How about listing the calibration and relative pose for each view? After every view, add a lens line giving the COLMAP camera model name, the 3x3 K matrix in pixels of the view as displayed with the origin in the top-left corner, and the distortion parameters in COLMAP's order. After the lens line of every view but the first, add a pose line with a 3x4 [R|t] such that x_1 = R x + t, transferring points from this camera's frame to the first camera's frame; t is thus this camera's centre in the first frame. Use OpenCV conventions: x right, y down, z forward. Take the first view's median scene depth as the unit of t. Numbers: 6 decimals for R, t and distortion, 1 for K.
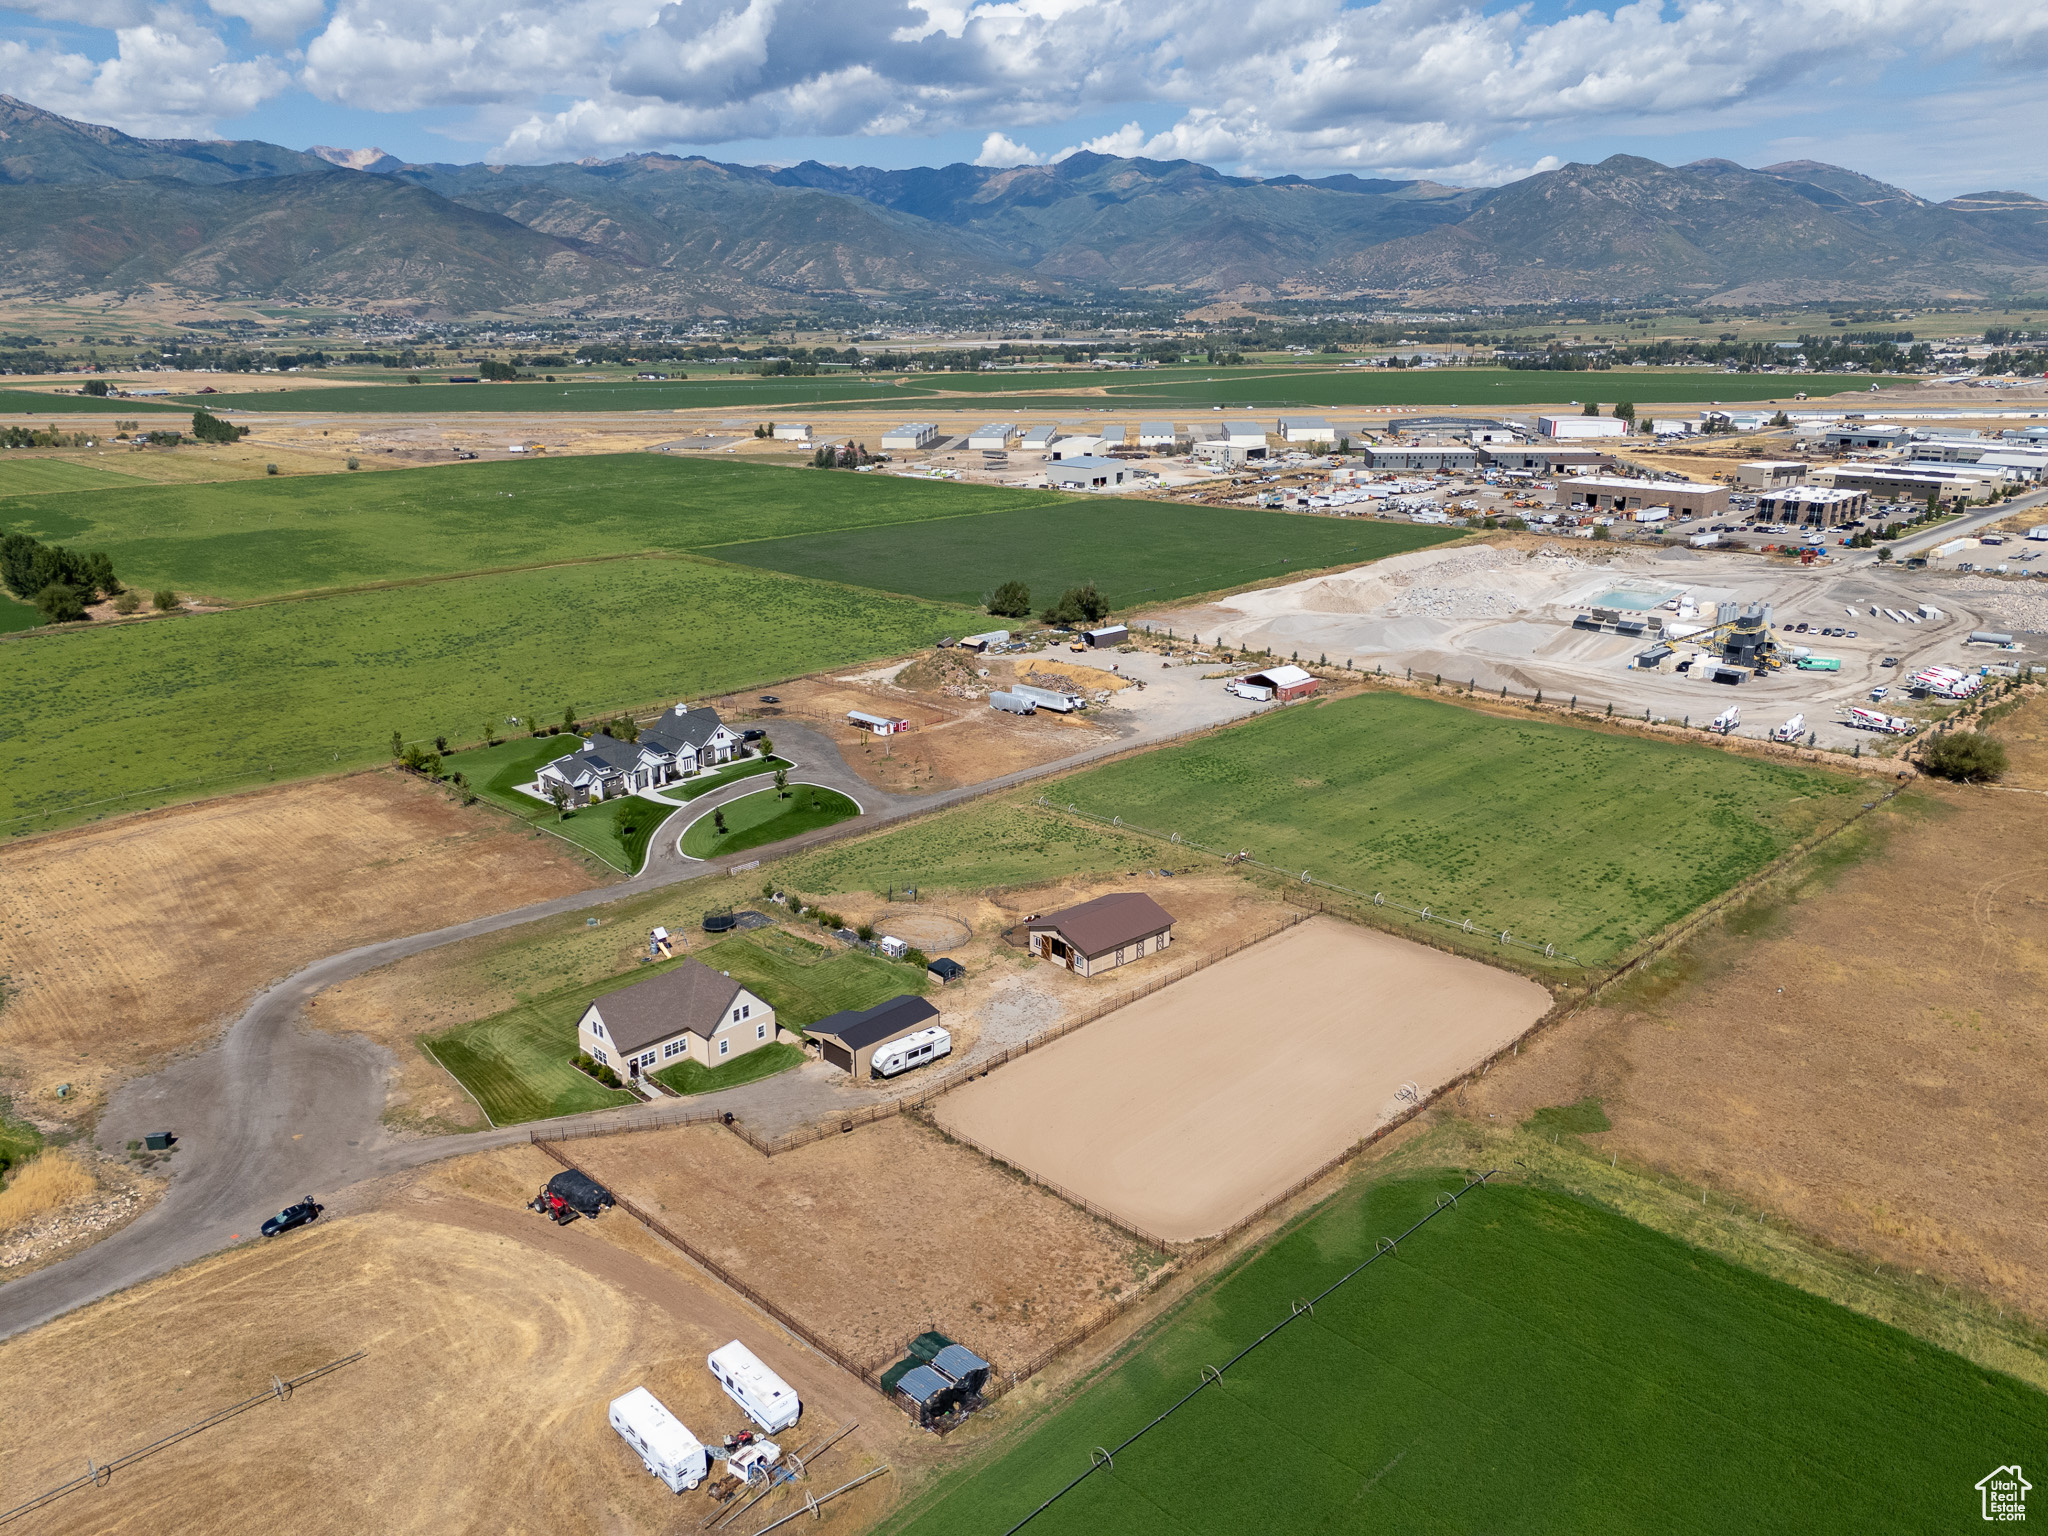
lens RADIAL K [[1505.9, 0, 1027.7], [0, 1505.9, 766.5], [0, 0, 1]] dist [0.072446, -0.065092]
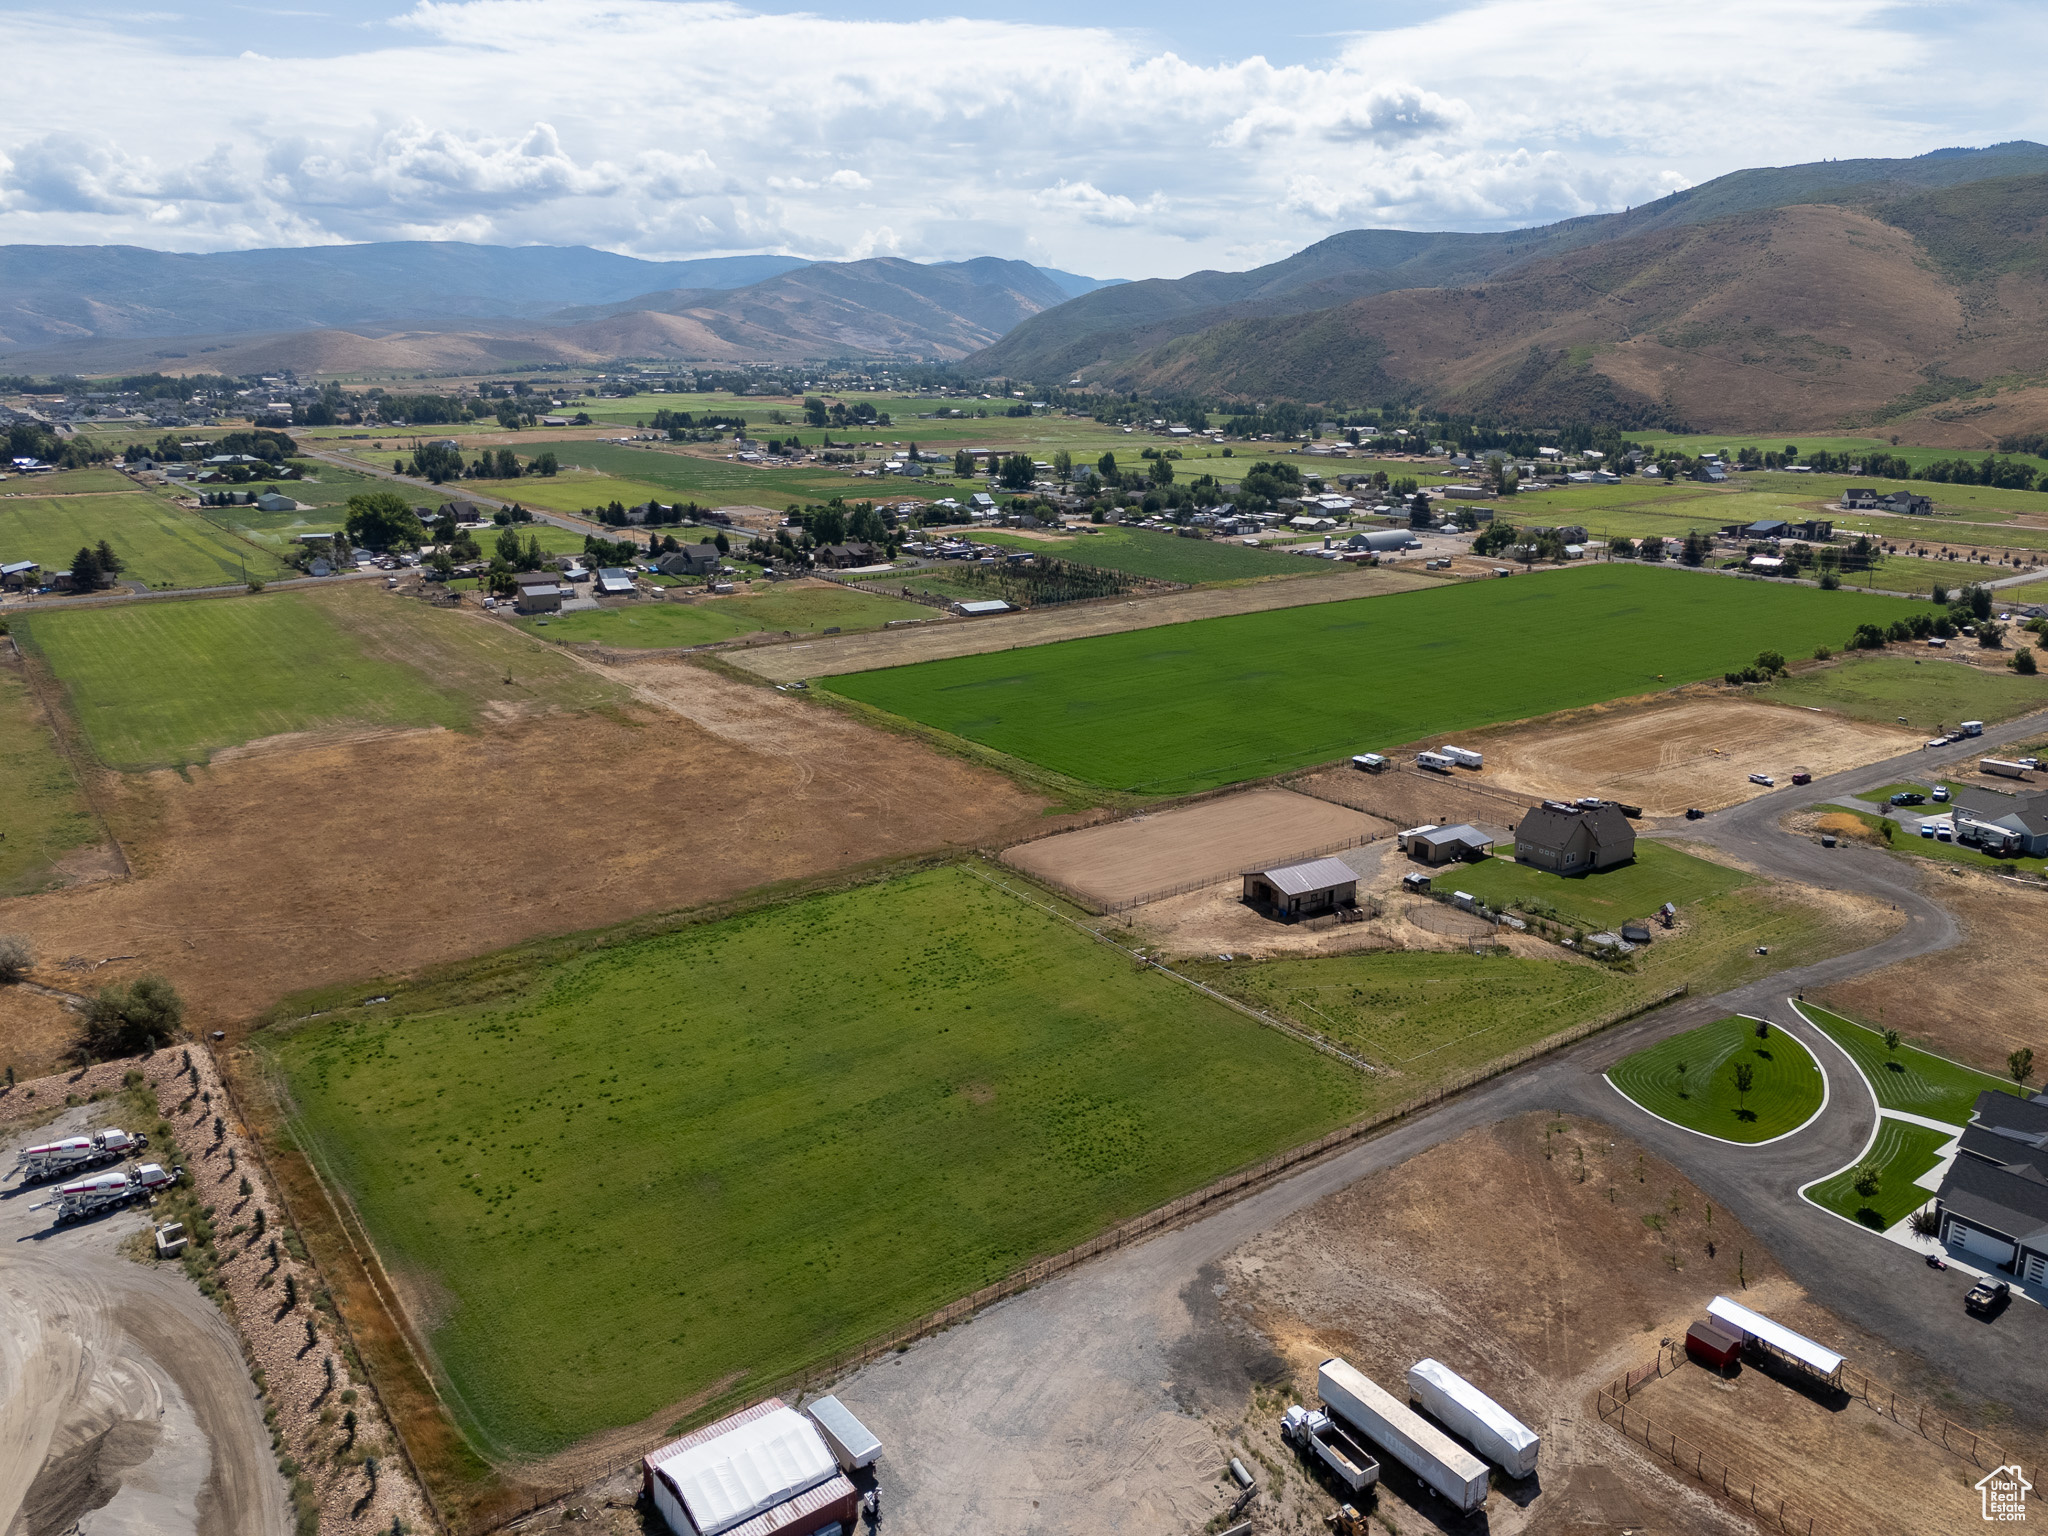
lens RADIAL K [[1505.9, 0, 1027.7], [0, 1505.9, 766.5], [0, 0, 1]] dist [0.072446, -0.065092]
pose [[-0.987306, -0.035188, 0.154883, 0.075866], [0.052908, 0.846593, 0.529605, -0.625346], [-0.149758, 0.531077, -0.833984, 1.915701]]
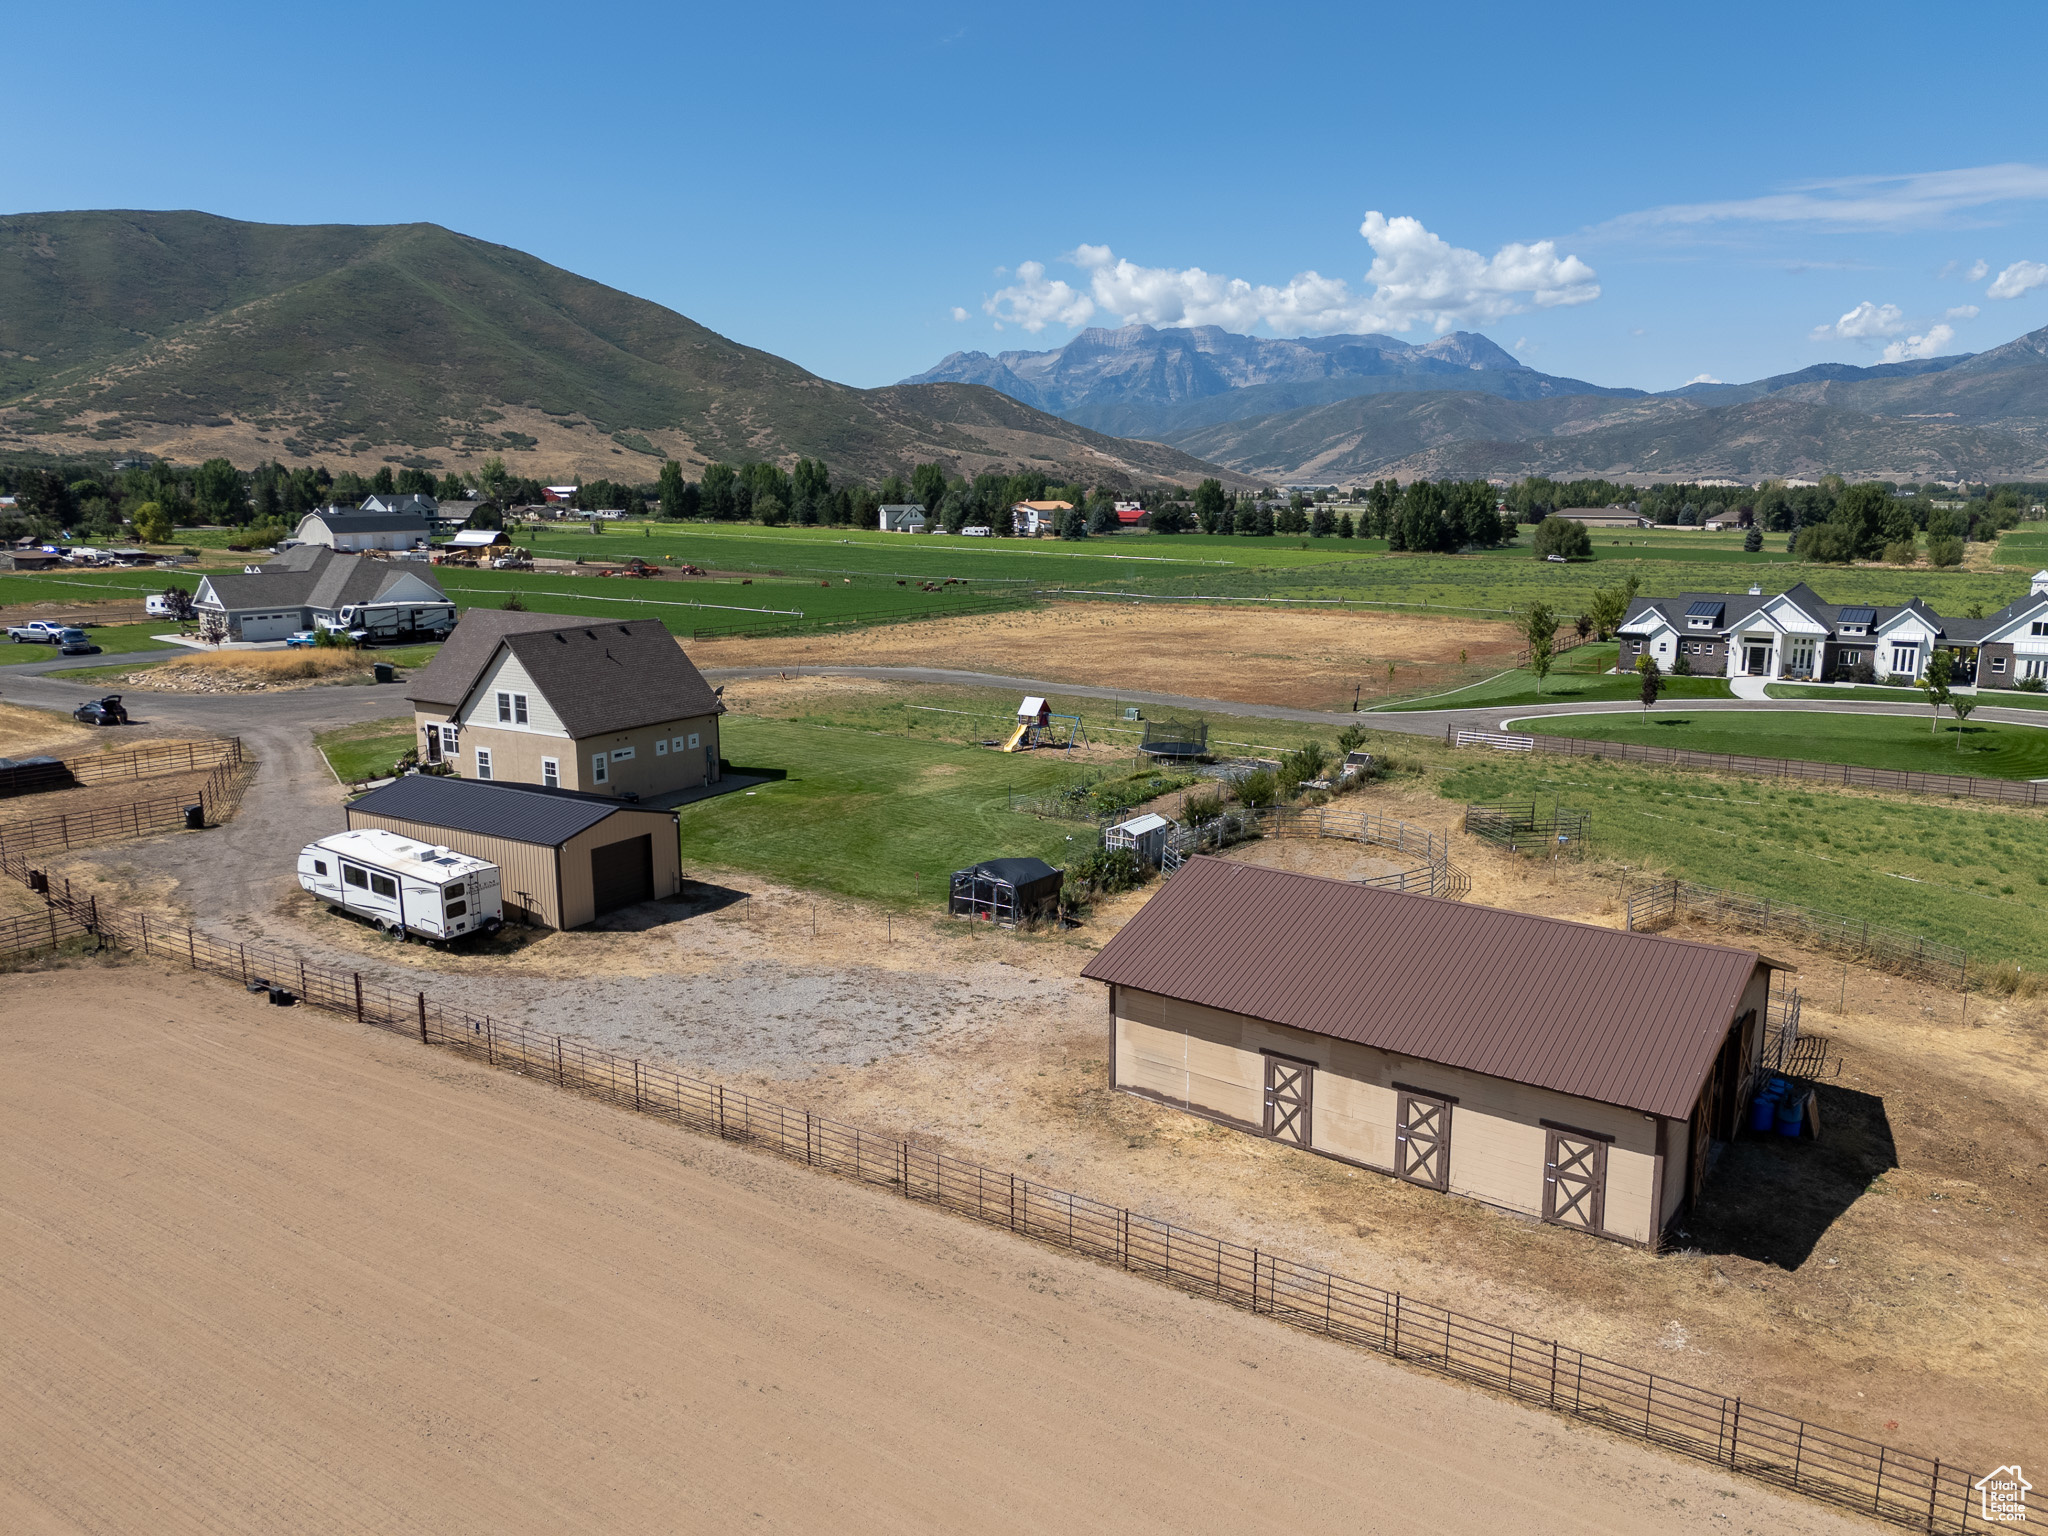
lens RADIAL K [[1505.9, 0, 1027.7], [0, 1505.9, 766.5], [0, 0, 1]] dist [0.072446, -0.065092]
pose [[0.214792, 0.197372, -0.956509, 0.221544], [-0.292806, 0.947331, 0.129726, 0.060559], [0.931734, 0.252207, 0.261271, 0.816292]]
